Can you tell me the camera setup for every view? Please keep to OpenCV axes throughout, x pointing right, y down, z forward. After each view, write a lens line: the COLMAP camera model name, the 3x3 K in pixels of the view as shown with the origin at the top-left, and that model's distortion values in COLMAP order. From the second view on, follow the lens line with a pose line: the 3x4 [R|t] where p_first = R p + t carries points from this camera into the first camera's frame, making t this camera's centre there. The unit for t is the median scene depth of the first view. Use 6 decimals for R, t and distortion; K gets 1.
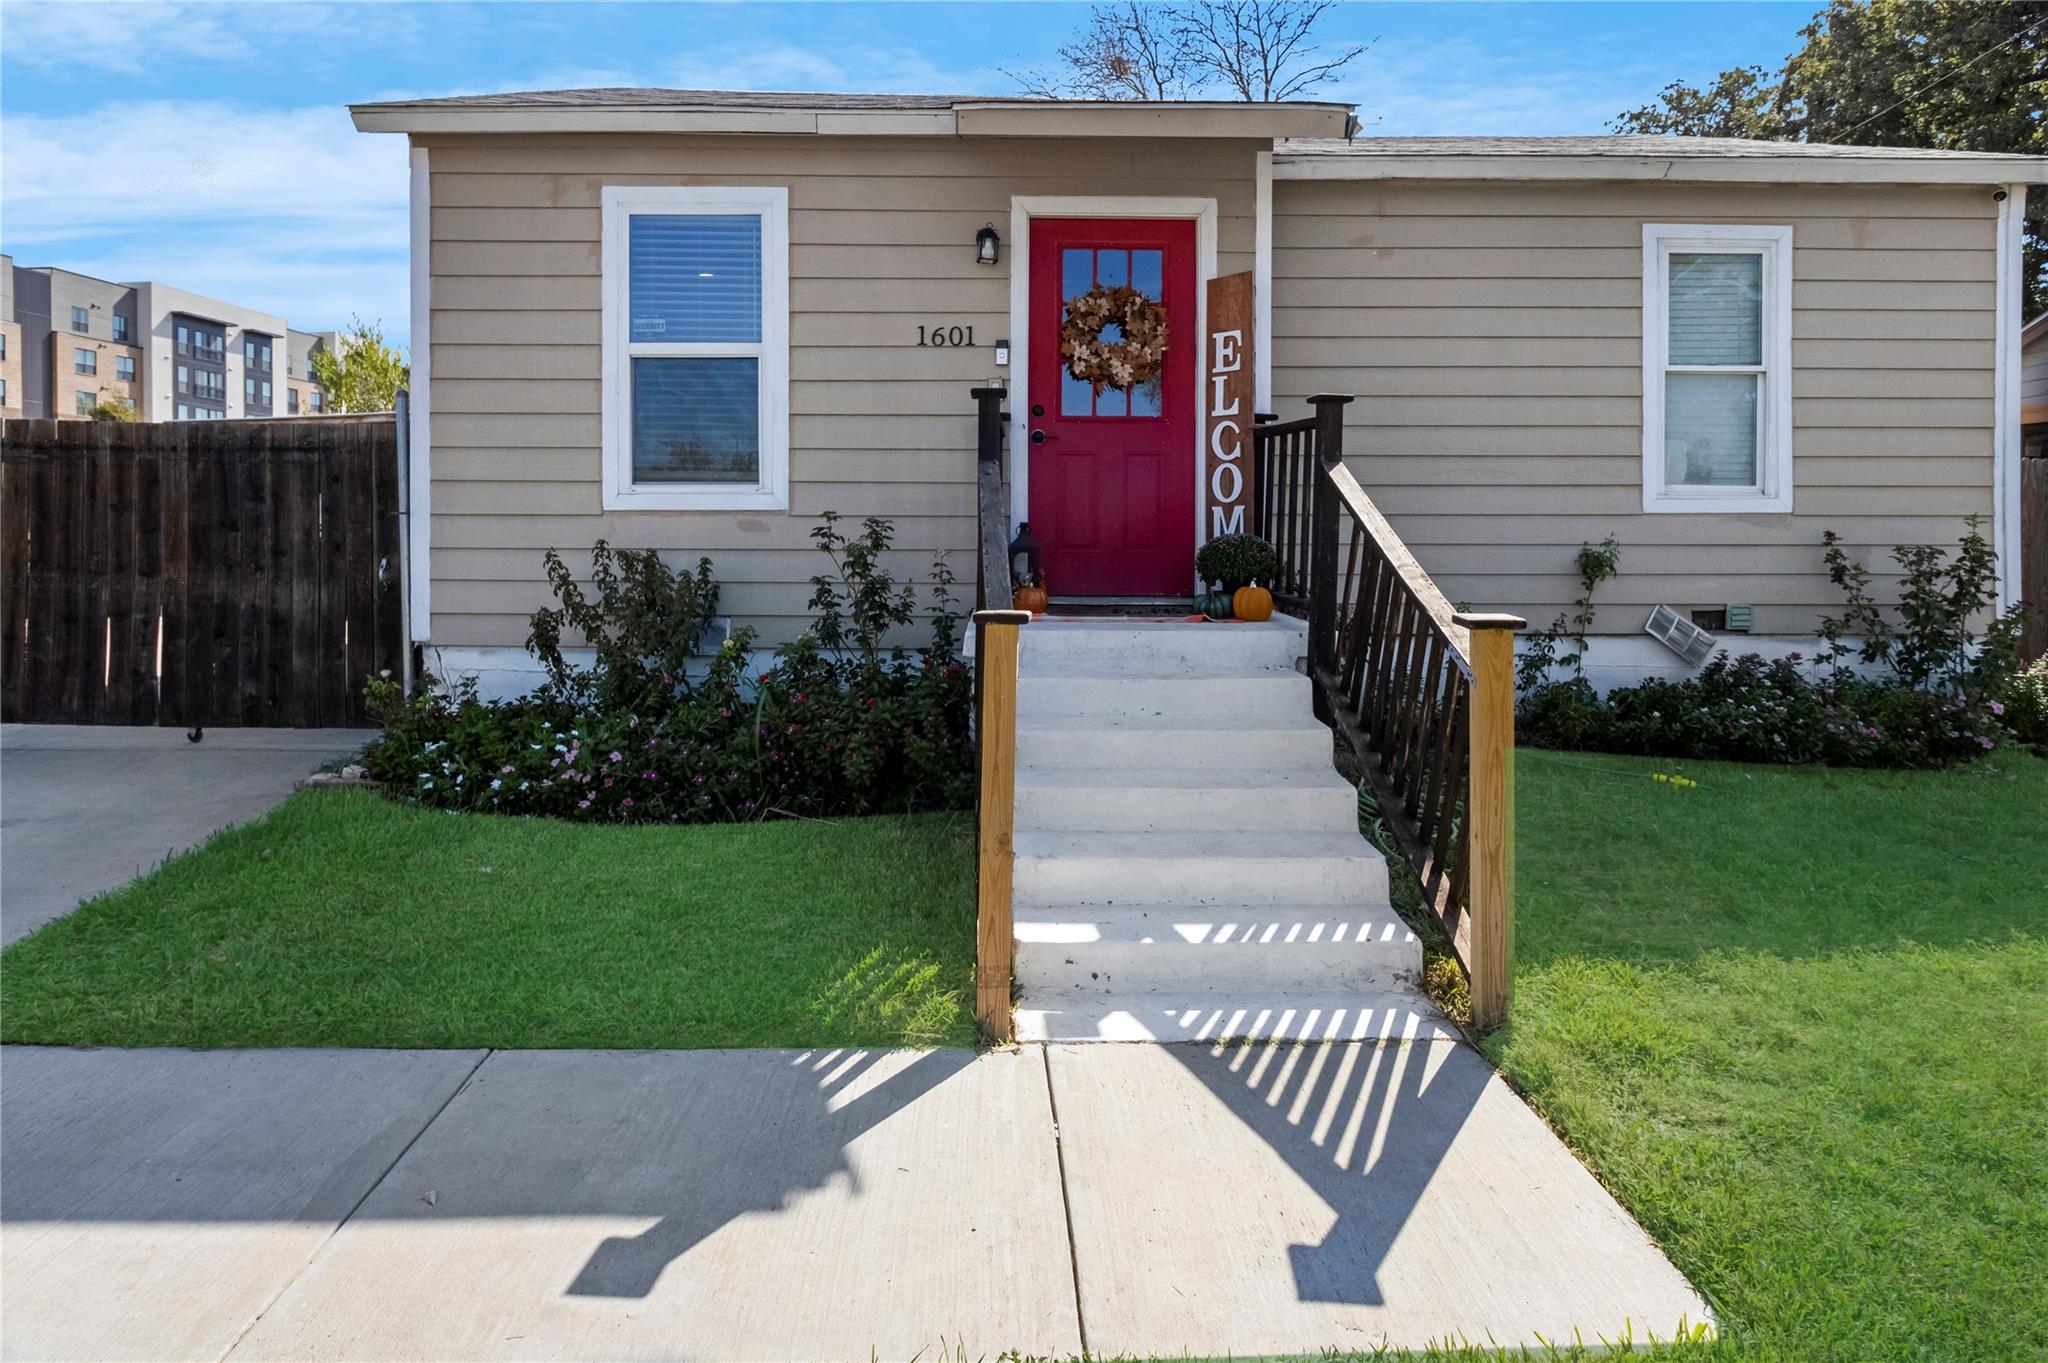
lens RADIAL K [[1458.2, 0, 1031.5], [0, 1458.2, 664.2], [0, 0, 1]] dist [0.014048, 0.002797]
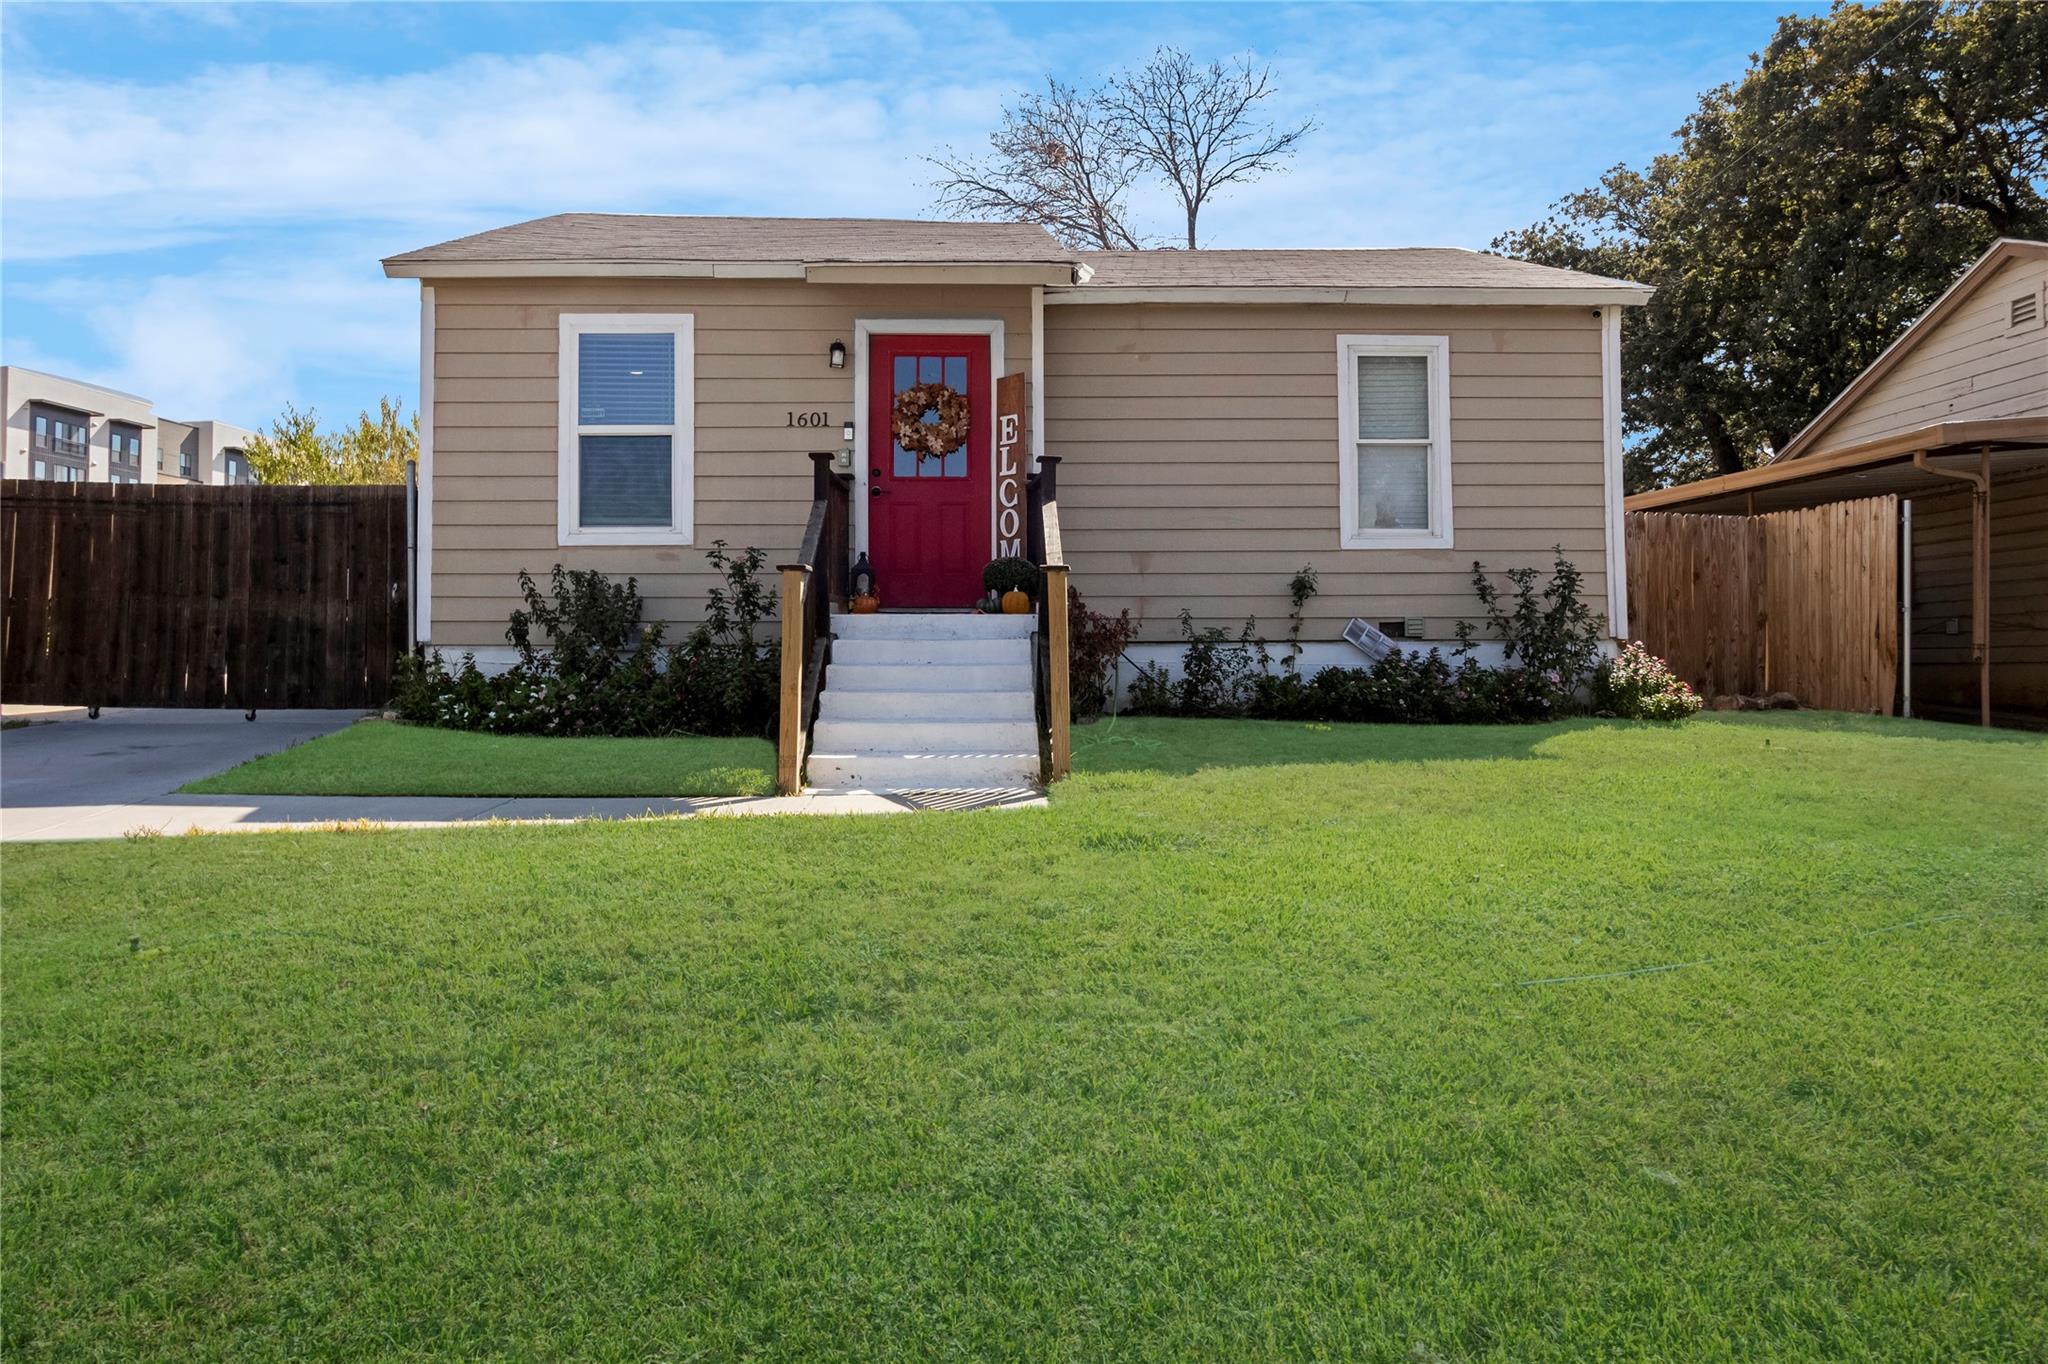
lens RADIAL K [[1661.0, 0, 1016.9], [0, 1661.0, 695.0], [0, 0, 1]] dist [0.019604, 0.005129]
pose [[0.999948, -0.006124, 0.008103, 0.123251], [0.006589, 0.998261, -0.058577, 0.127649], [-0.007731, 0.058628, 0.998250, -0.551258]]
